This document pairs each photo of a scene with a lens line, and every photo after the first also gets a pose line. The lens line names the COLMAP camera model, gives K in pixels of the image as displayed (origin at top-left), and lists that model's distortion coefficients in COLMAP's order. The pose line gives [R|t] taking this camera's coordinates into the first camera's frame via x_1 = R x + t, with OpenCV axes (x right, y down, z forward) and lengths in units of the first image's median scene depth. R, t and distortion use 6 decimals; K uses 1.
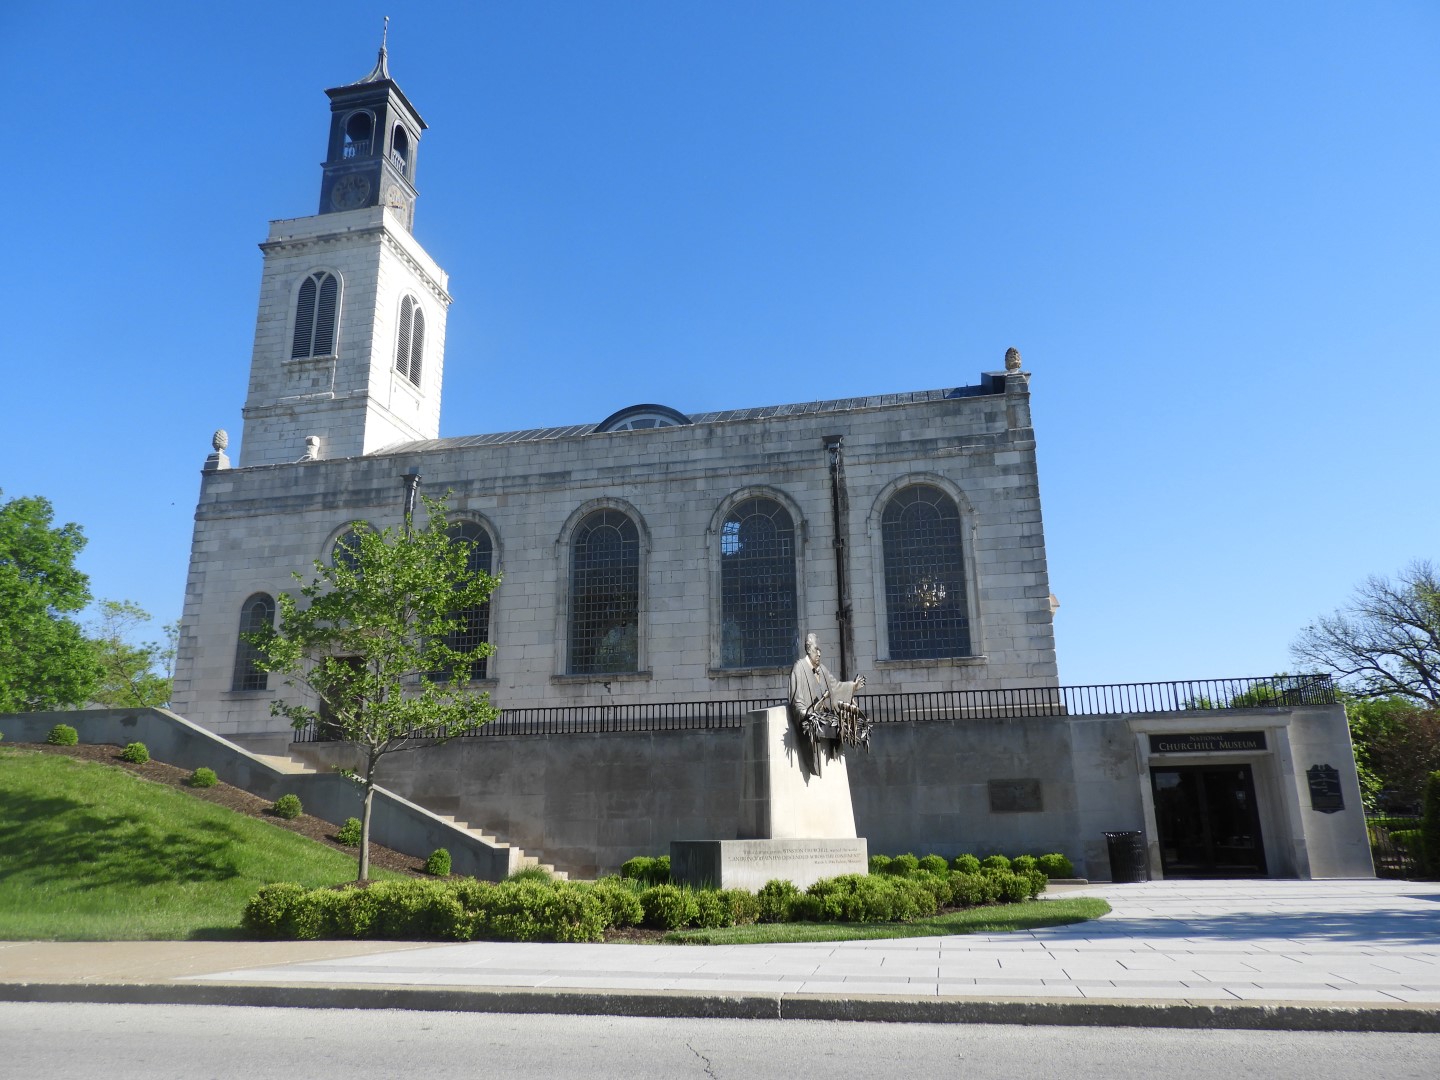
lens RADIAL K [[1003.0, 0, 720.0], [0, 1003.0, 540.0], [0, 0, 1]] dist [-0.004344, 0.001588]
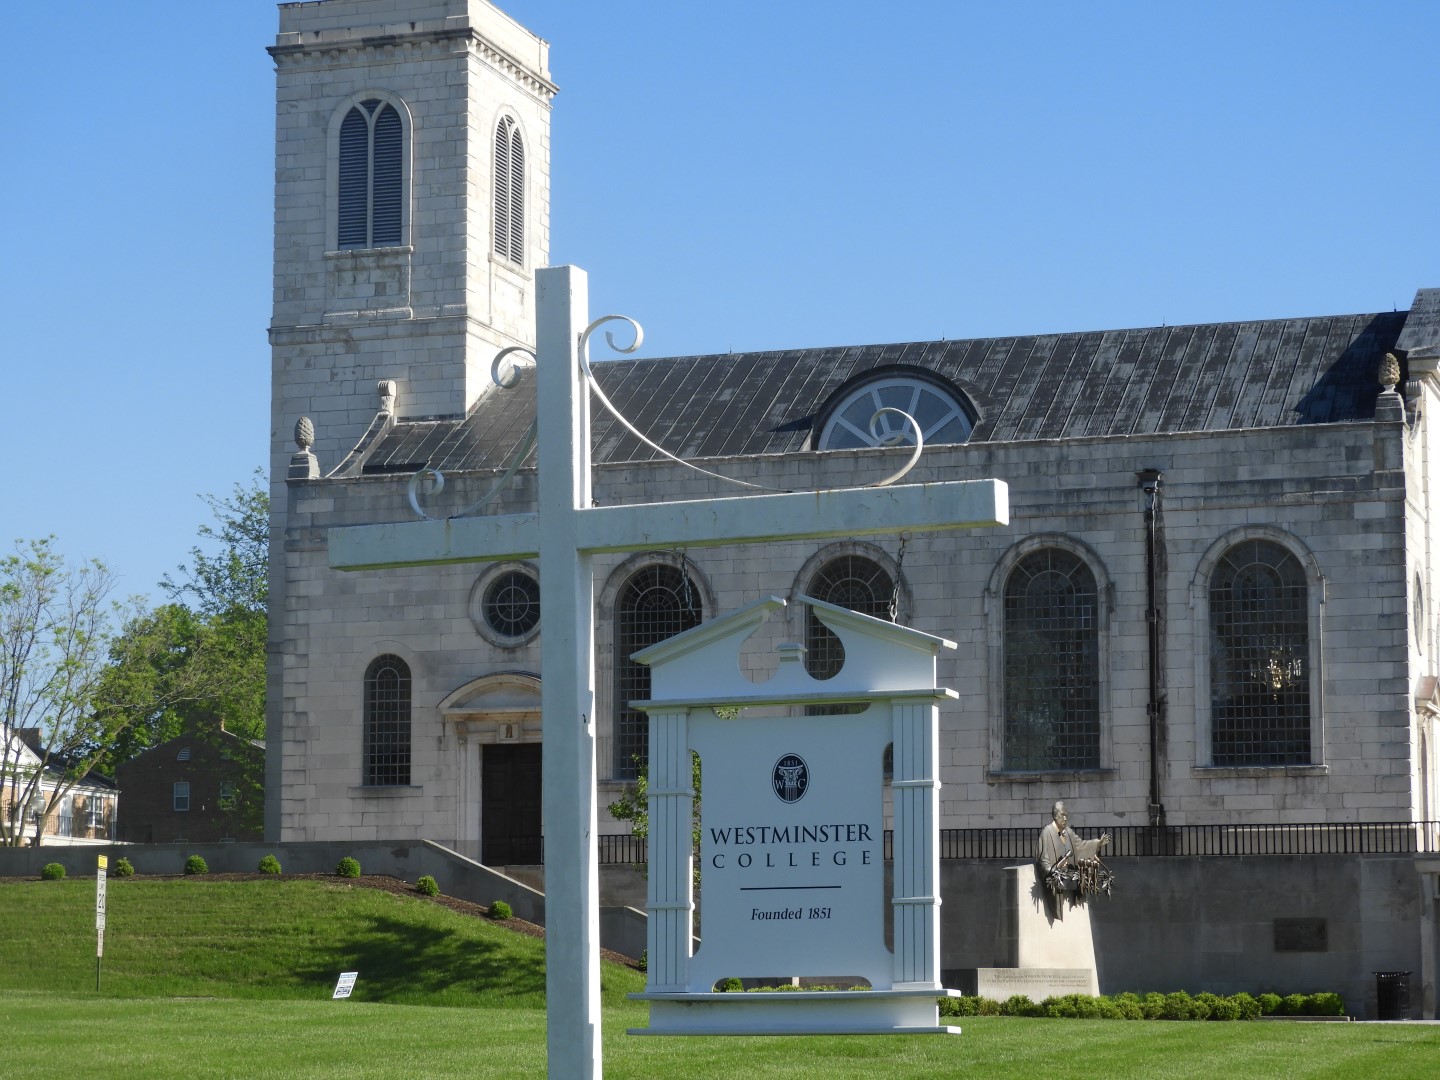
lens RADIAL K [[3513.3, 0, 720.0], [0, 3513.3, 540.0], [0, 0, 1]] dist [-0.013327, 0.812951]
pose [[0.993930, -0.000845, -0.110013, 0.083500], [0.017284, 0.988753, 0.148558, -0.463312], [0.108650, -0.149558, 0.982765, -1.704257]]
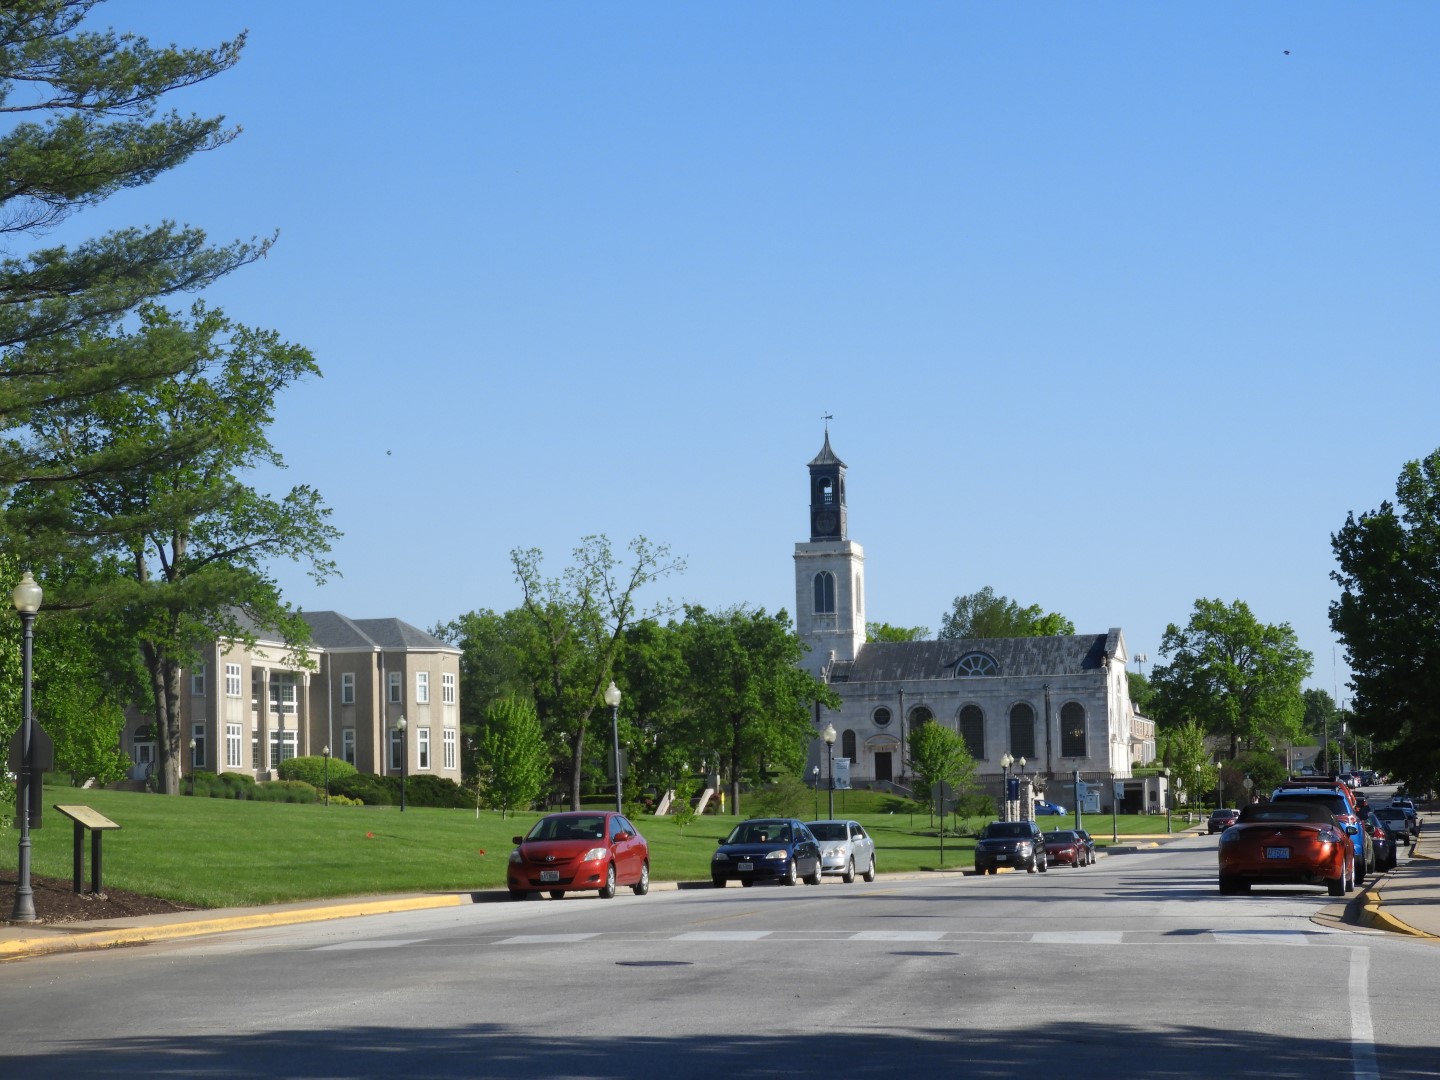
lens RADIAL K [[3362.5, 0, 720.0], [0, 3362.5, 540.0], [0, 0, 1]] dist [-0.005173, -0.016667]
pose [[0.999794, -0.010041, -0.017618, -0.726945], [0.013231, 0.981399, 0.191522, -2.613969], [0.015367, -0.191716, 0.981330, -9.380180]]
